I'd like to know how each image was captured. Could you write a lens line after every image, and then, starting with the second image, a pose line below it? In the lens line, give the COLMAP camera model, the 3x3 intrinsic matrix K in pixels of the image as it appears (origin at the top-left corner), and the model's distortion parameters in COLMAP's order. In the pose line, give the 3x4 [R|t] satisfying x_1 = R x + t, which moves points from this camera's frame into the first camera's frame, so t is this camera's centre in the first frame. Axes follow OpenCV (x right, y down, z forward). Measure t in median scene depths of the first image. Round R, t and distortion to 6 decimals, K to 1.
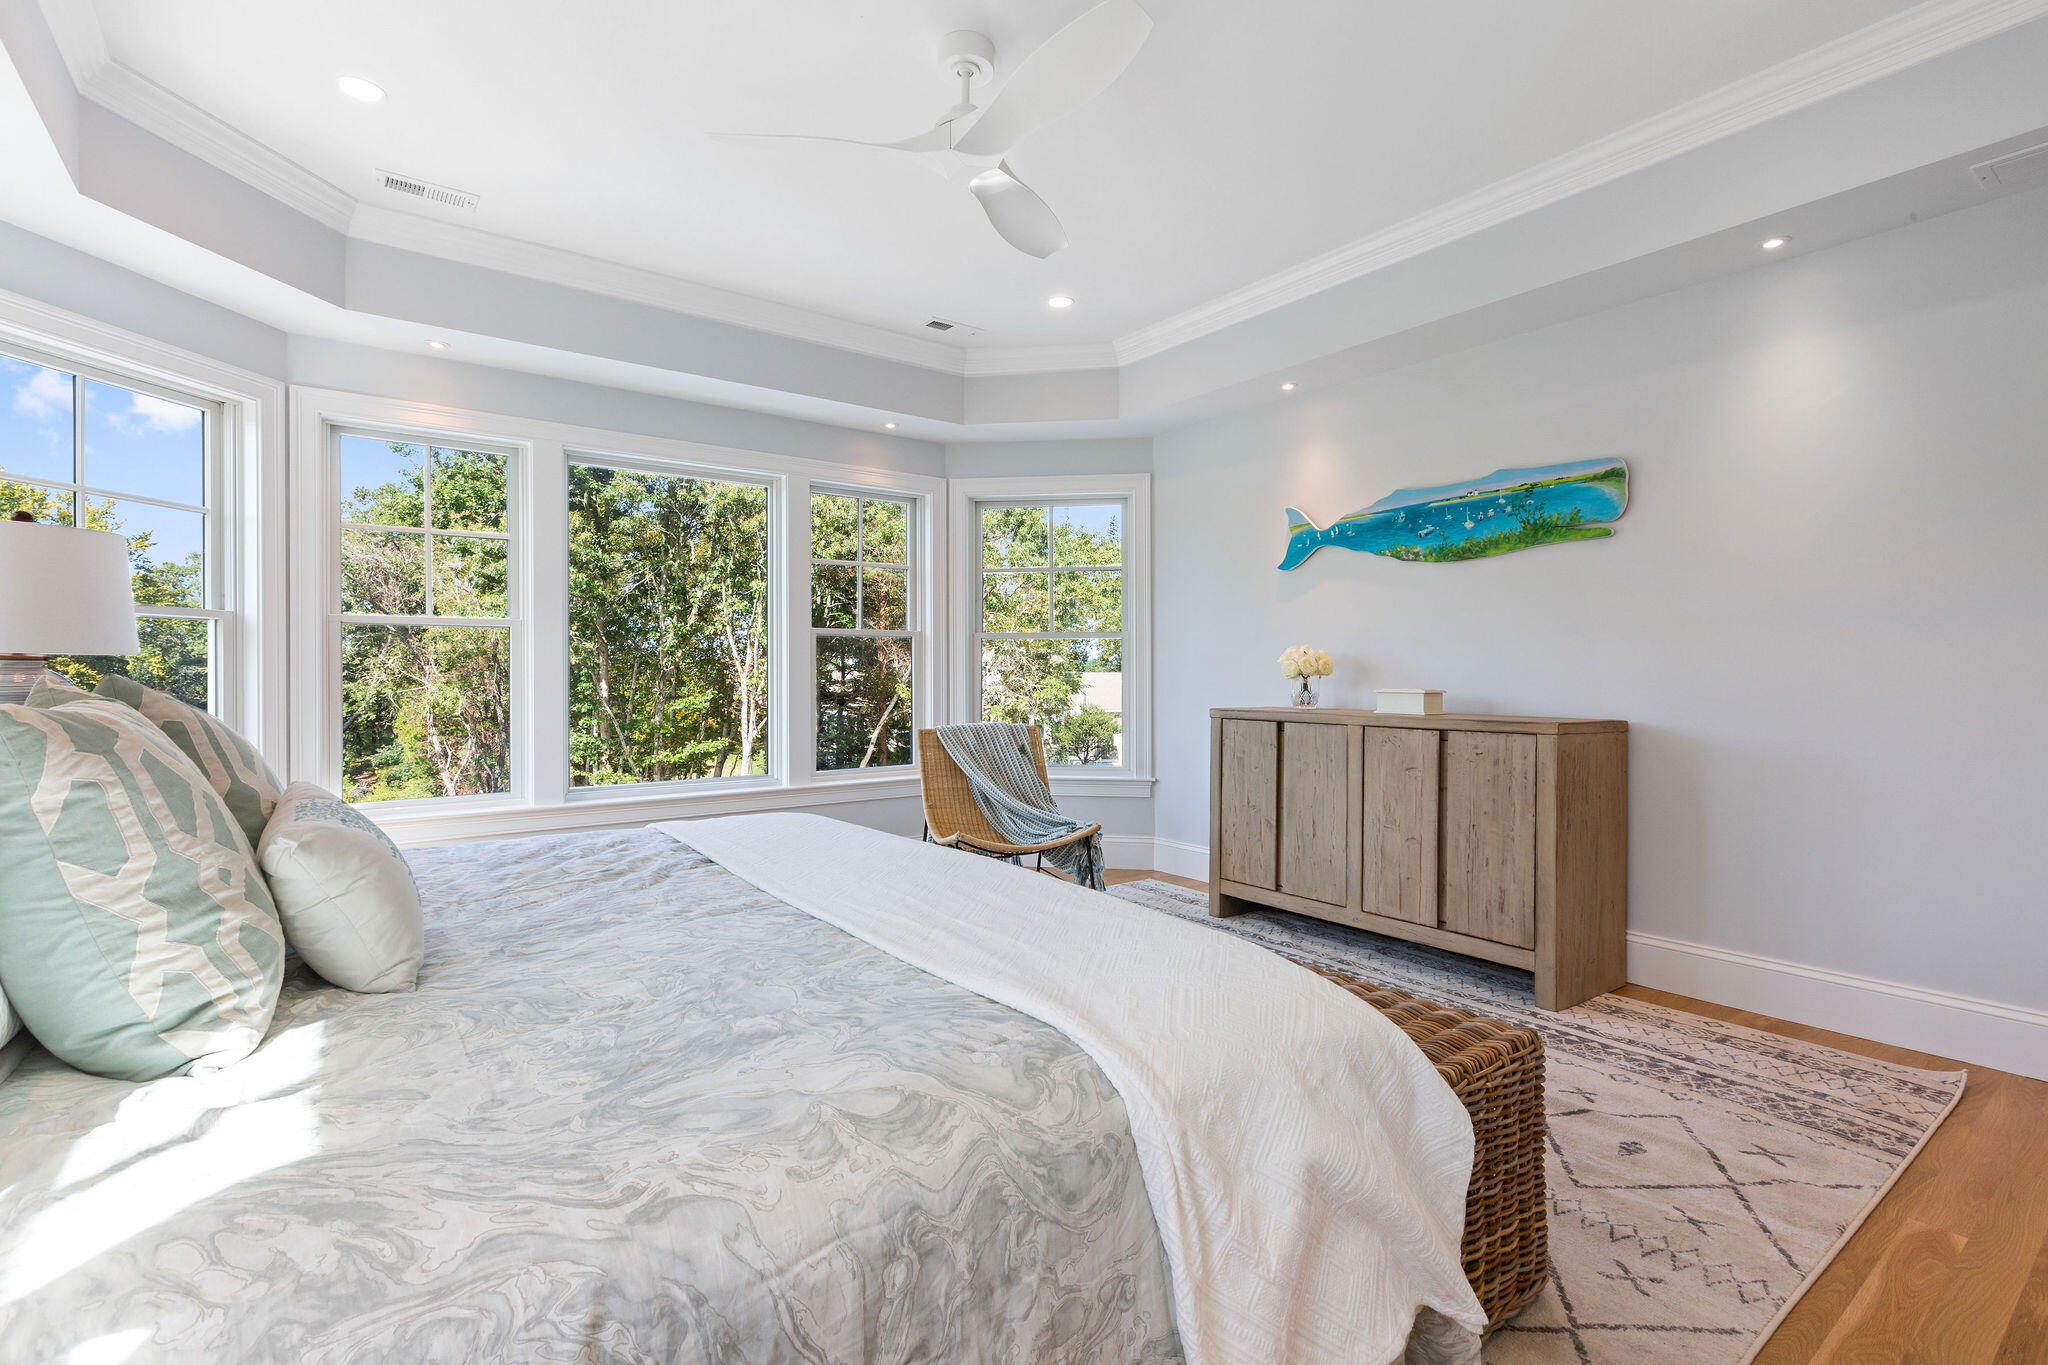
lens RADIAL K [[933.4, 0, 1025.1], [0, 933.4, 686.3], [0, 0, 1]] dist [0.000373, 0.000003]
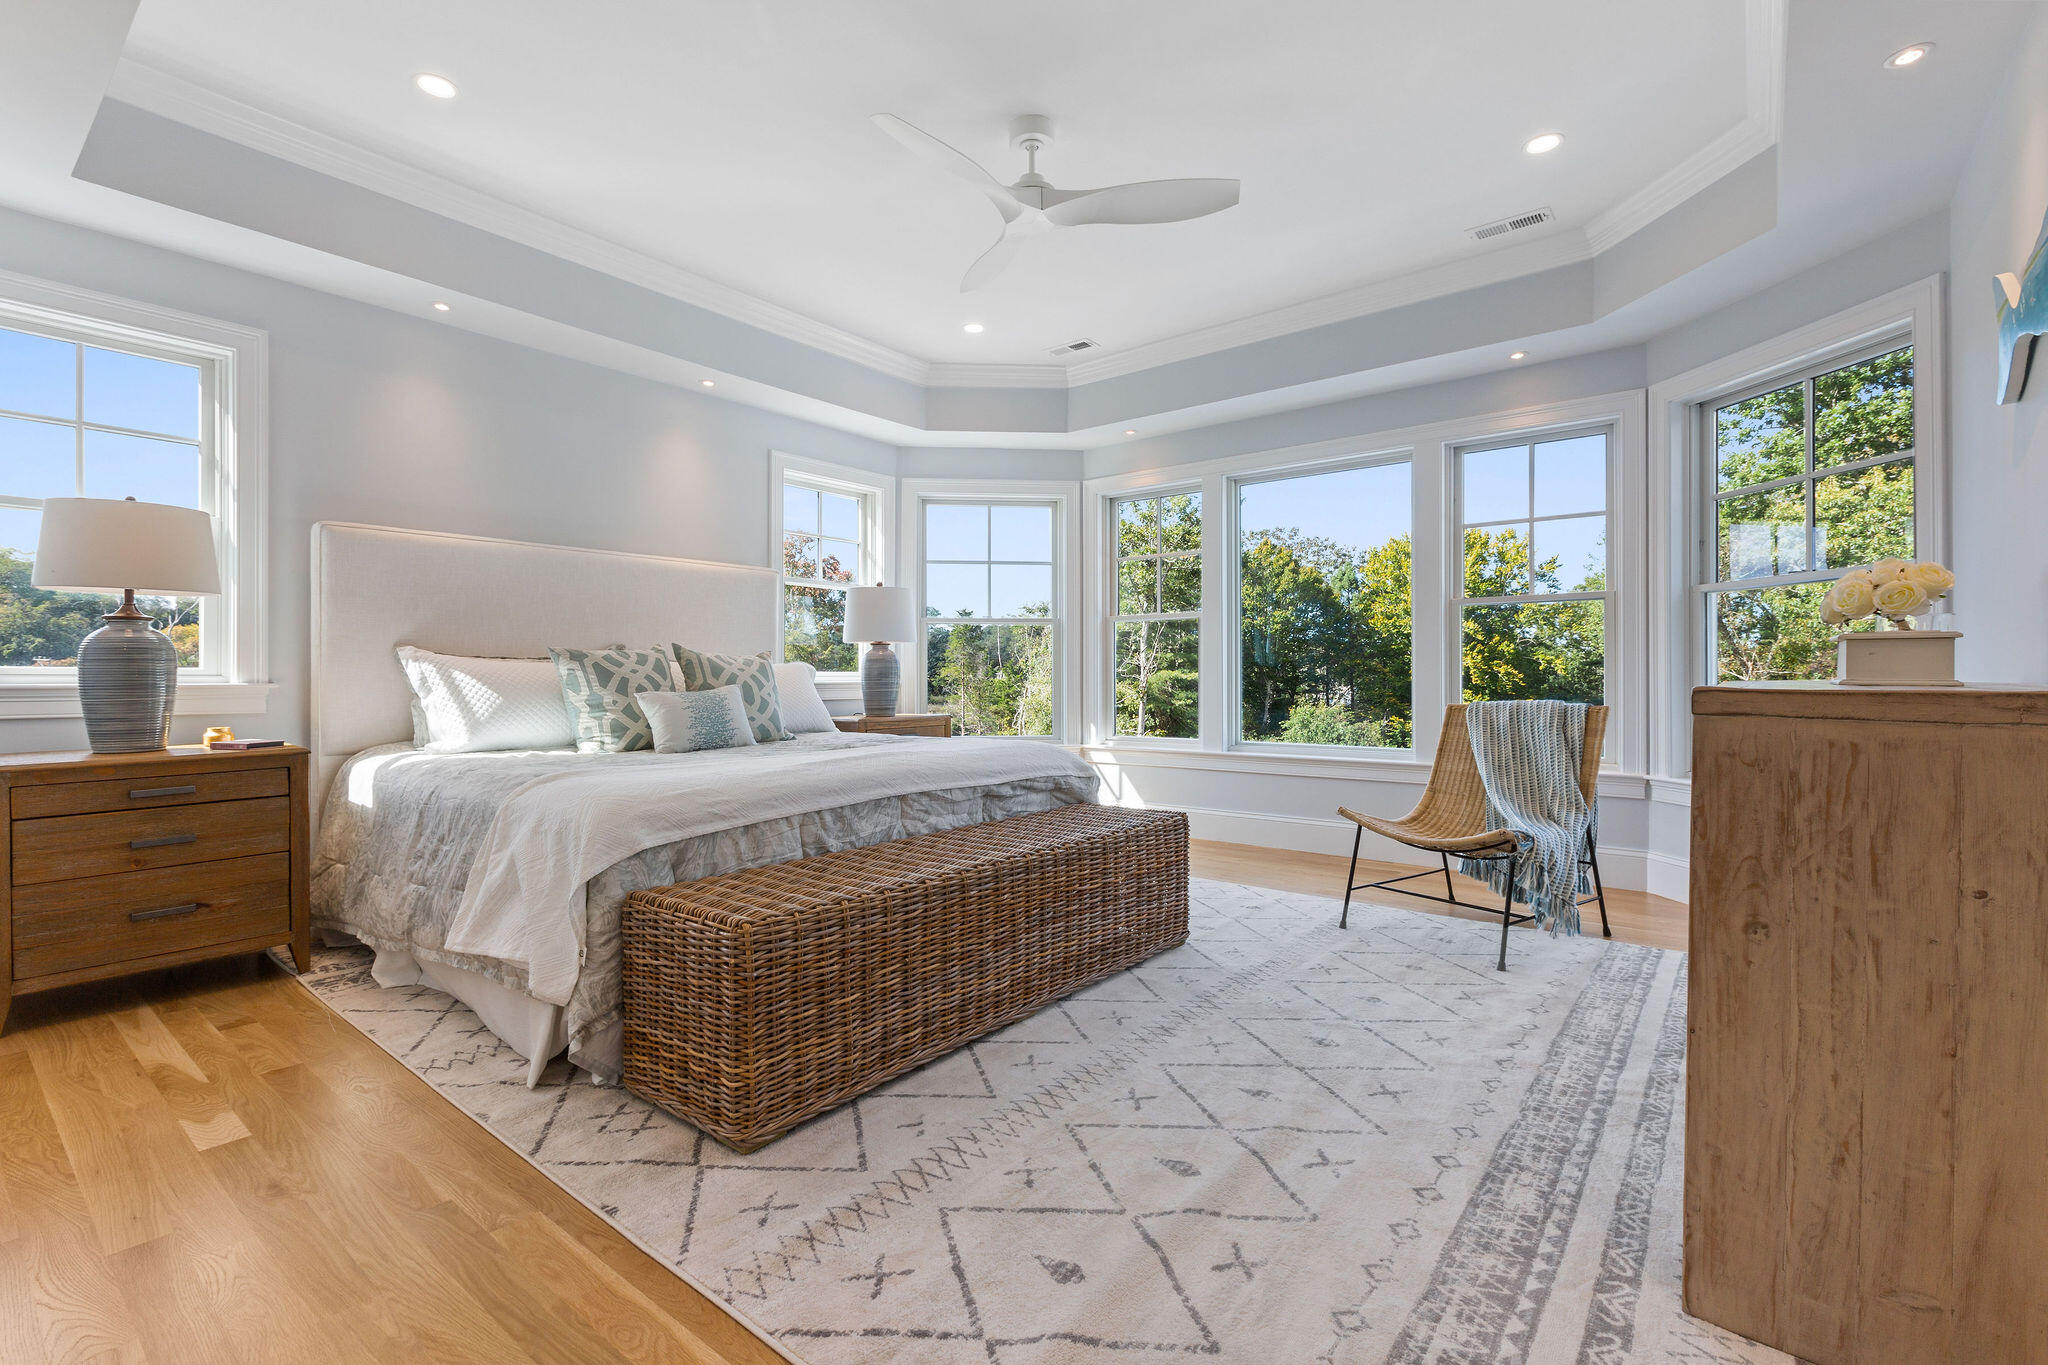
lens RADIAL K [[933.4, 0, 1027.6], [0, 933.4, 683.5], [0, 0, 1]] dist [0.000373, 0.000003]
pose [[0.272879, -0.002542, -0.962045, 0.780300], [-0.000092, 0.999996, -0.002668, 0.043526], [0.962048, 0.000817, 0.272878, 0.440791]]
